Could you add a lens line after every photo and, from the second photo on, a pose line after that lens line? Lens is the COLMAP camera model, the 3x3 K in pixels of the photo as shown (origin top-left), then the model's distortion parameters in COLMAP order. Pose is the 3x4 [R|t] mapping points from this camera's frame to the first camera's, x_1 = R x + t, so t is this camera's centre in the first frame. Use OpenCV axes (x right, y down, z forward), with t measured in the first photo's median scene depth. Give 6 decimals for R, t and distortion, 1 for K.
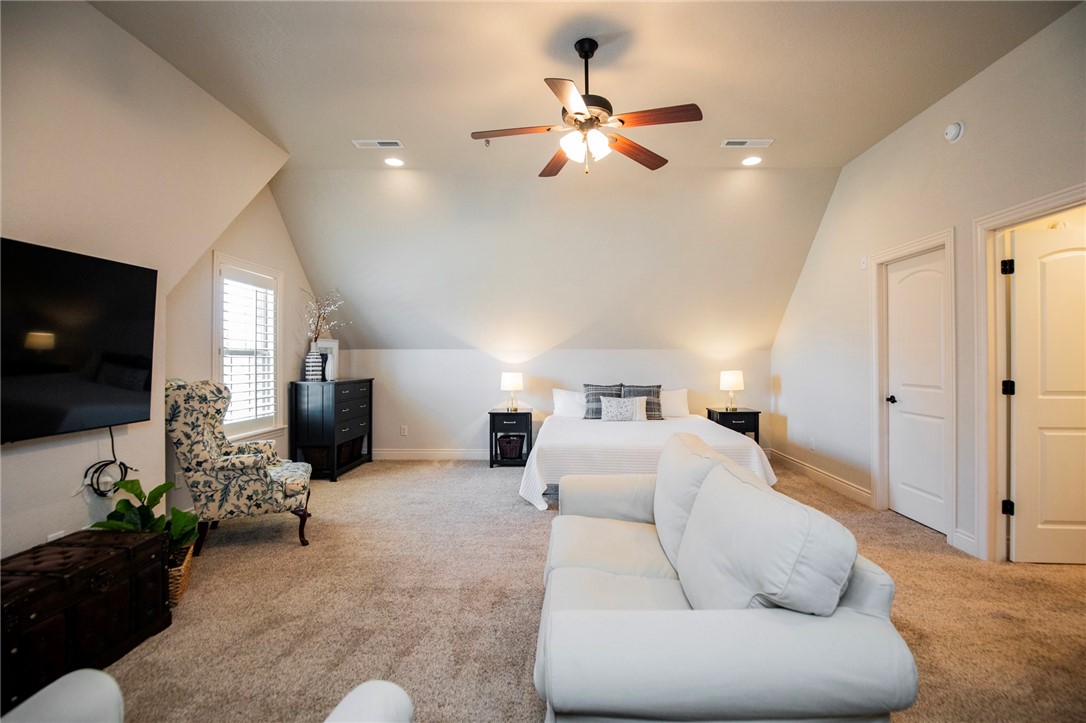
lens RADIAL K [[502.7, 0, 553.9], [0, 502.7, 358.7], [0, 0, 1]] dist [-0.027059, 0.000796]
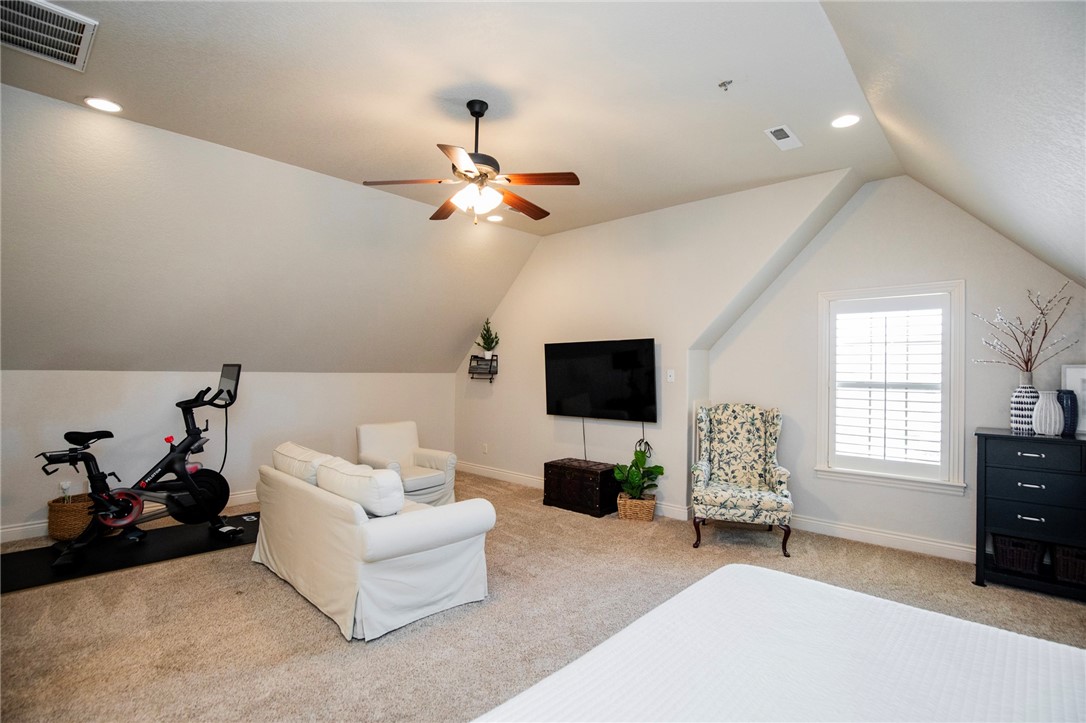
lens RADIAL K [[516.0, 0, 554.0], [0, 516.0, 359.2], [0, 0, 1]] dist [-0.027603, -0.000458]
pose [[-0.660756, -0.026087, -0.750147, 0.606831], [-0.009760, 0.999610, -0.026165, -0.037956], [0.750537, -0.009967, -0.660753, 1.443054]]
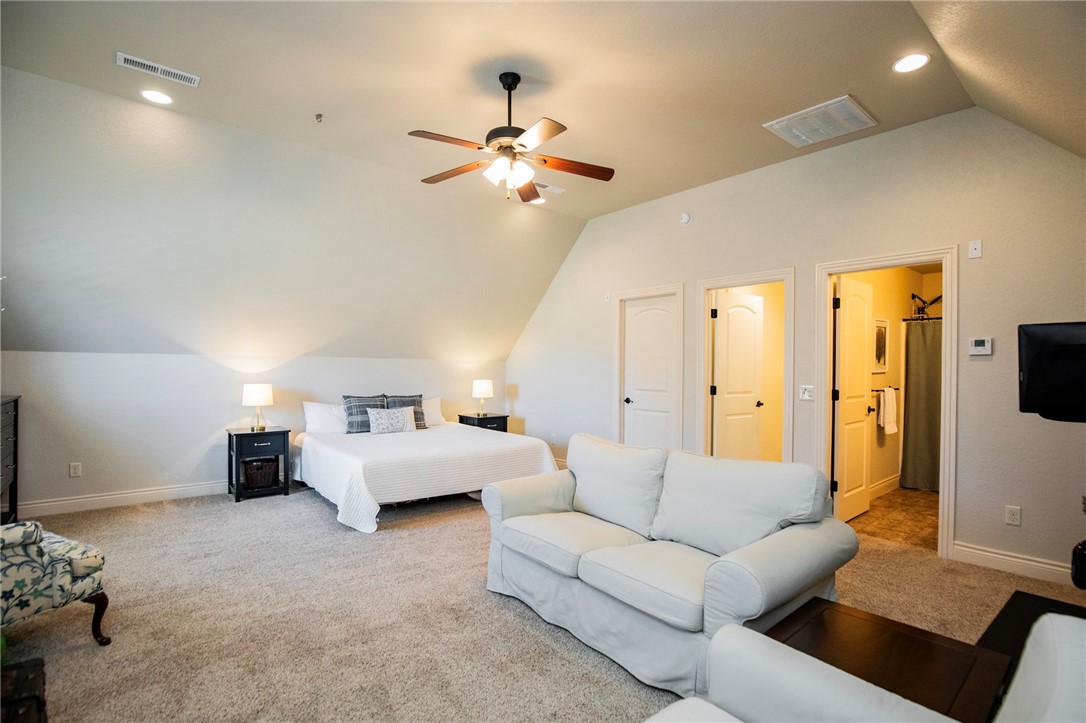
lens RADIAL K [[516.9, 0, 544.6], [0, 516.9, 369.3], [0, 0, 1]] dist [-0.017438, 0.001154]
pose [[0.758286, 0.005076, 0.651902, -0.461676], [-0.010091, 0.999941, 0.003951, -0.008110], [-0.651844, -0.009574, 0.758293, 0.082432]]
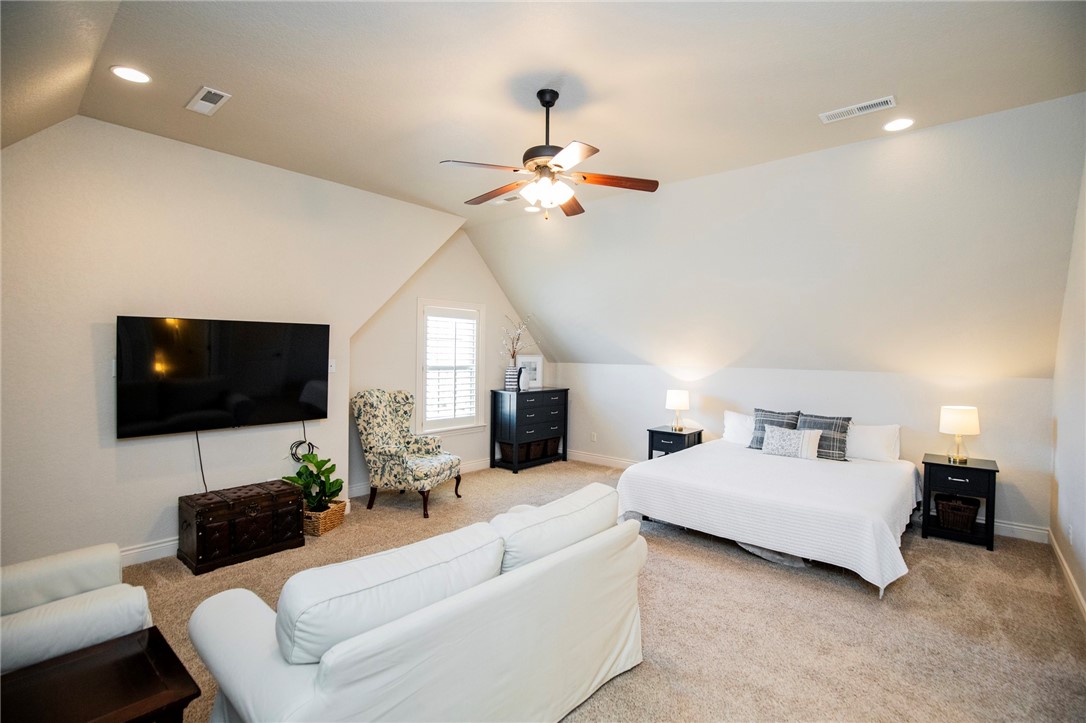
lens RADIAL K [[502.7, 0, 553.9], [0, 502.7, 358.7], [0, 0, 1]] dist [-0.027059, 0.000796]
pose [[0.772298, 0.017423, -0.635022, 0.578878], [-0.012388, 0.999847, 0.012367, -0.072990], [0.635140, -0.001684, 0.772395, 0.157438]]
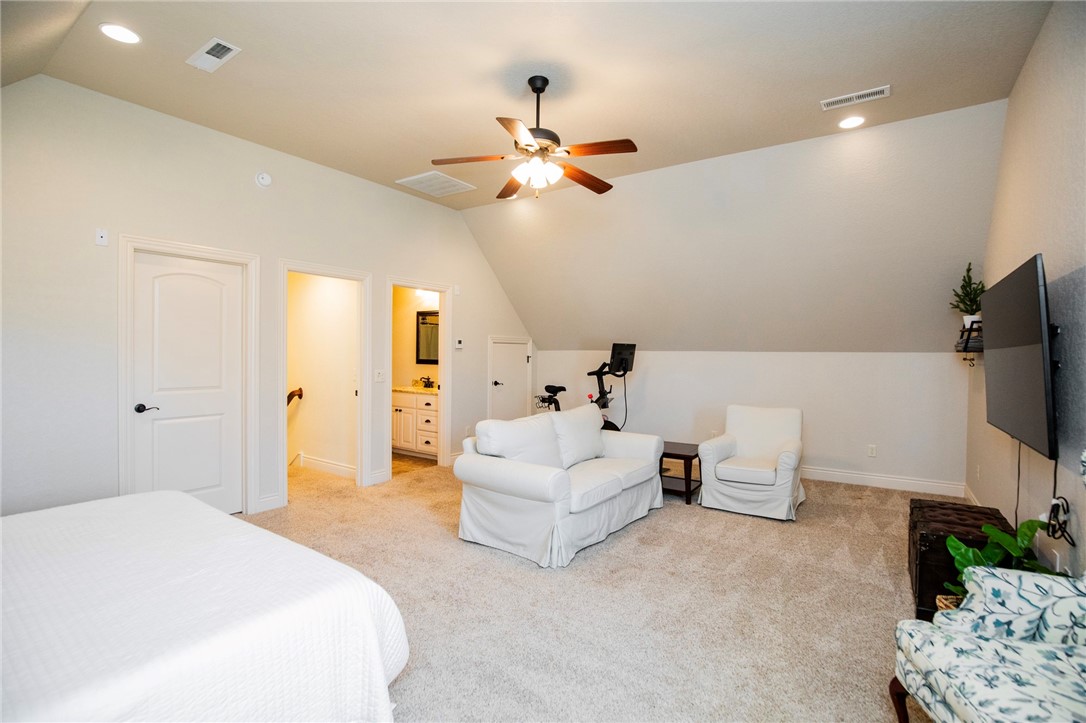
lens RADIAL K [[510.6, 0, 549.5], [0, 510.6, 358.2], [0, 0, 1]] dist [-0.025312, 0.000153]
pose [[-0.829107, -0.013096, 0.558937, -0.459563], [-0.006595, 0.999885, 0.013644, -0.026587], [-0.559051, 0.007627, -0.829098, 1.497337]]
